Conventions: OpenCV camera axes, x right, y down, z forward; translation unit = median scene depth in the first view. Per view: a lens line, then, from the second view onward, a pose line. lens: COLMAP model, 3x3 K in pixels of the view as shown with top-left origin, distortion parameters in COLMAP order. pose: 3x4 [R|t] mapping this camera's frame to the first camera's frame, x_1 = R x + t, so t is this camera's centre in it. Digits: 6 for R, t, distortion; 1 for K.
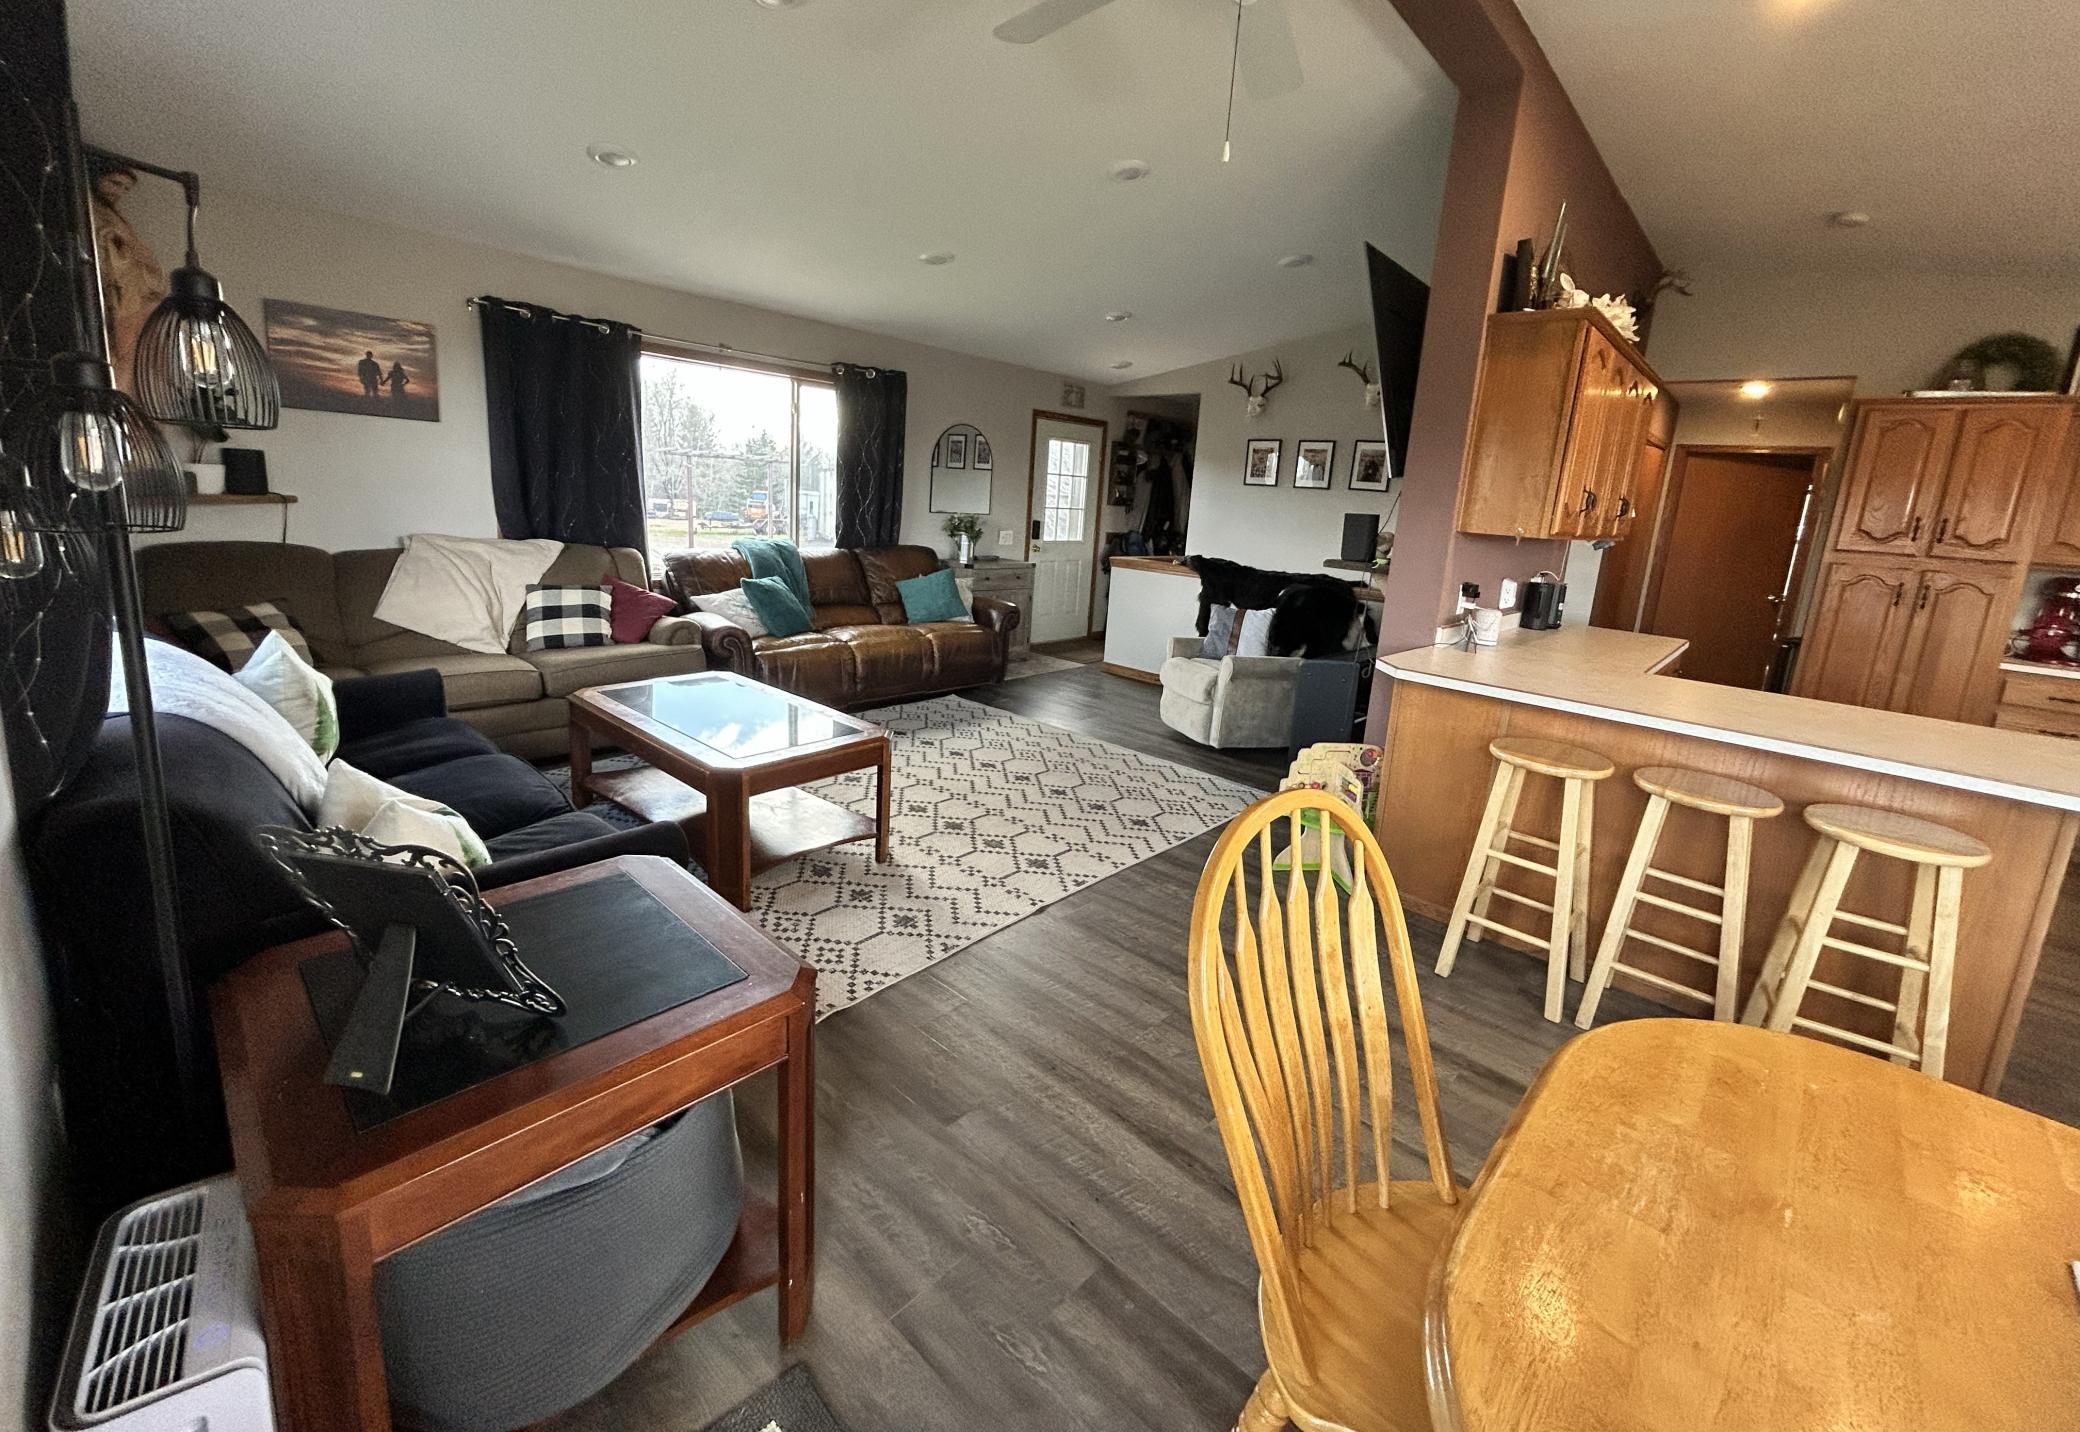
lens RADIAL K [[850.3, 0, 1037.7], [0, 850.3, 643.8], [0, 0, 1]] dist [-0.001076, 0.000400]
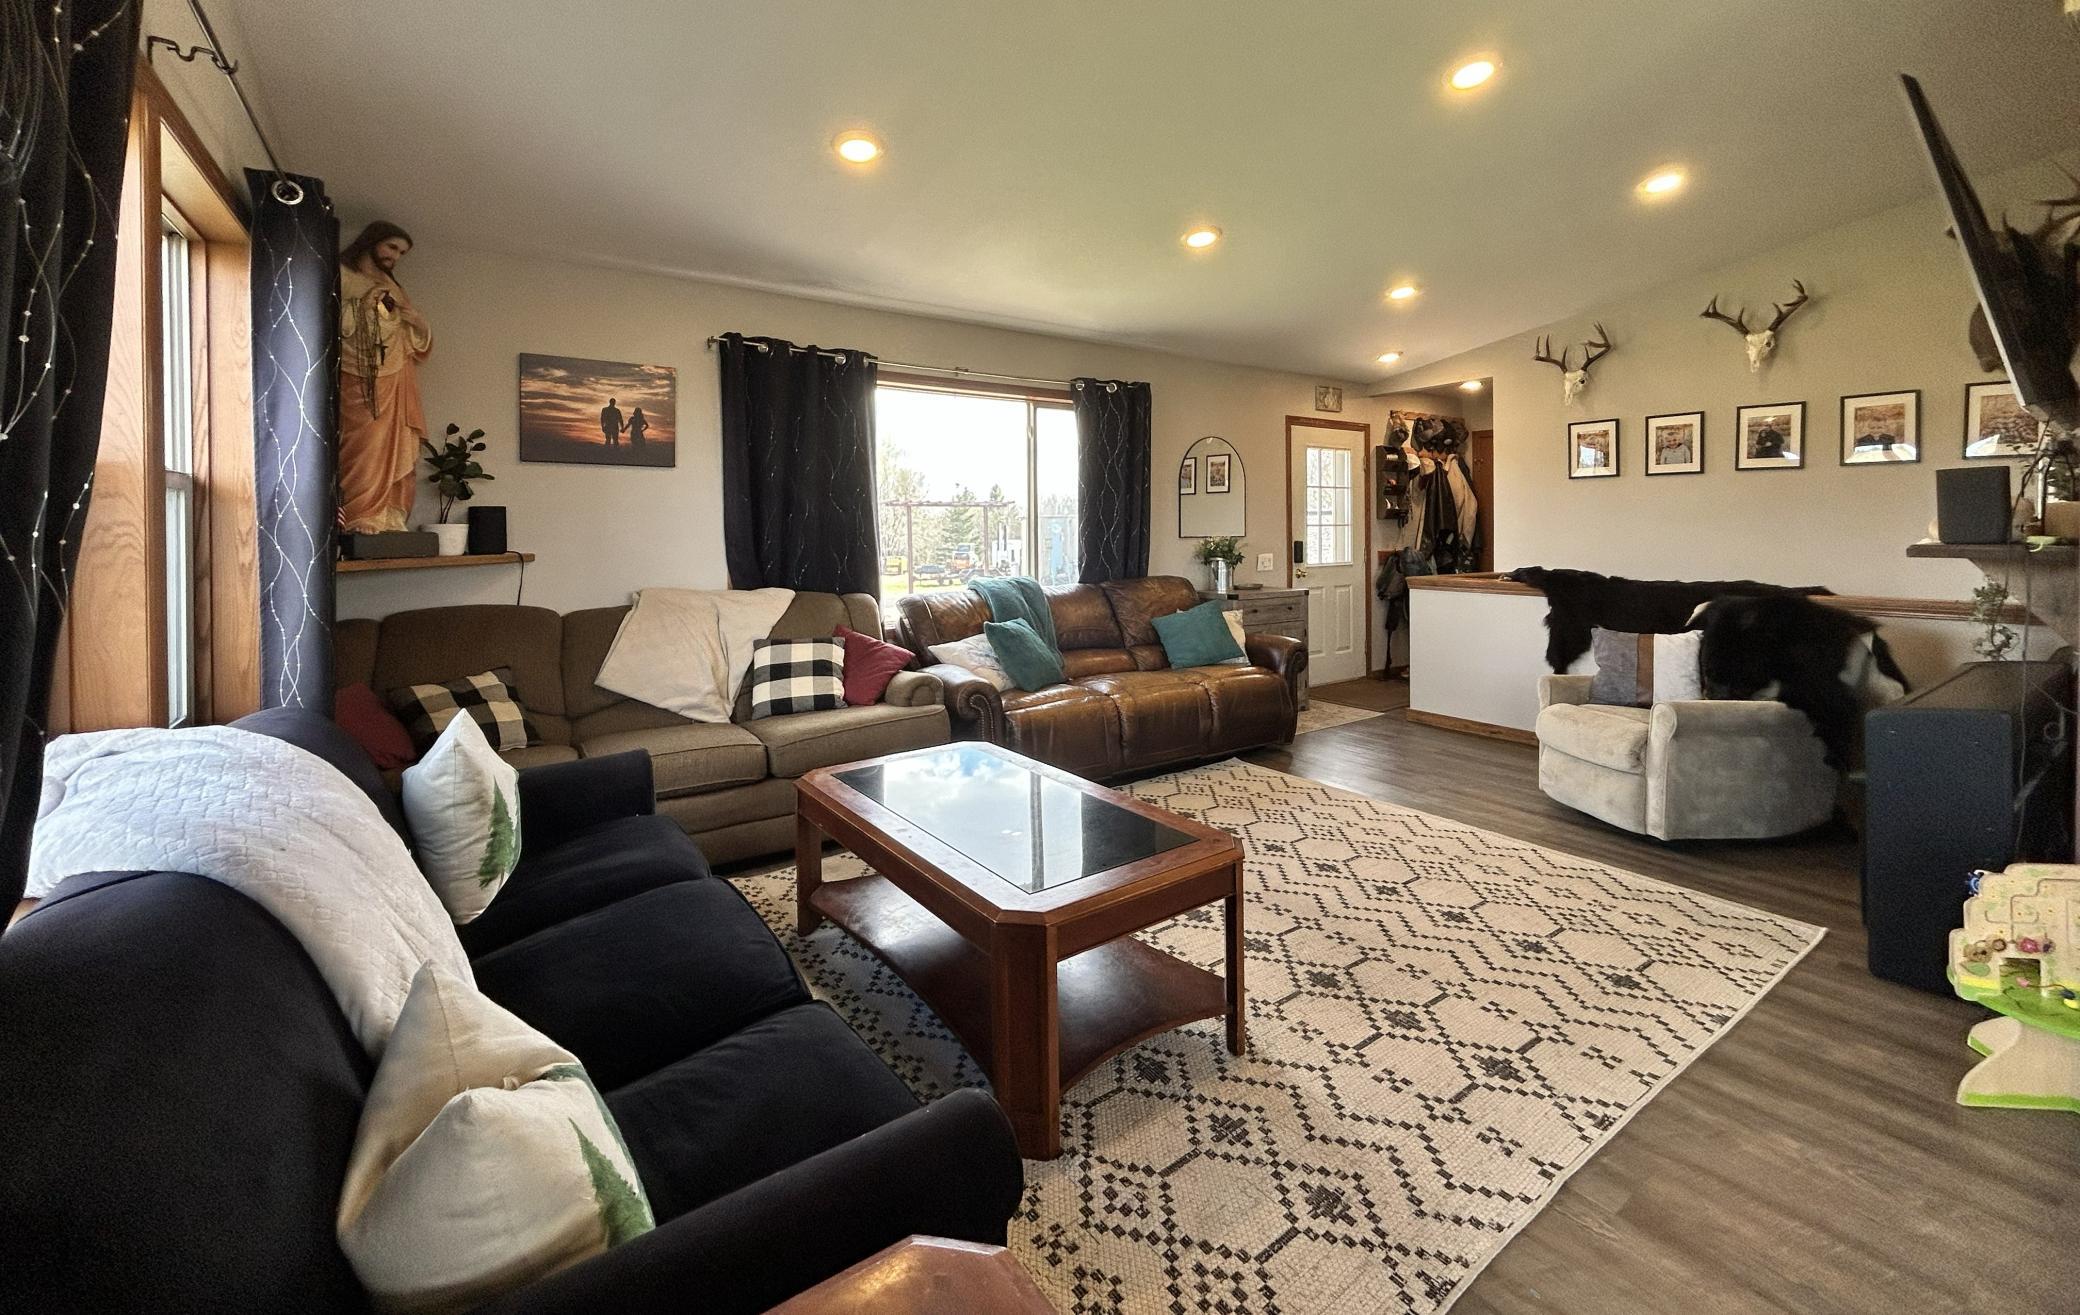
lens RADIAL K [[838.1, 0, 1040.4], [0, 838.1, 528.4], [0, 0, 1]] dist [-0.001019, -0.000059]
pose [[0.974898, -0.069477, -0.211535, -0.115227], [0.029381, 0.981903, -0.187090, -0.011490], [0.220706, 0.176179, 0.959297, 0.201437]]
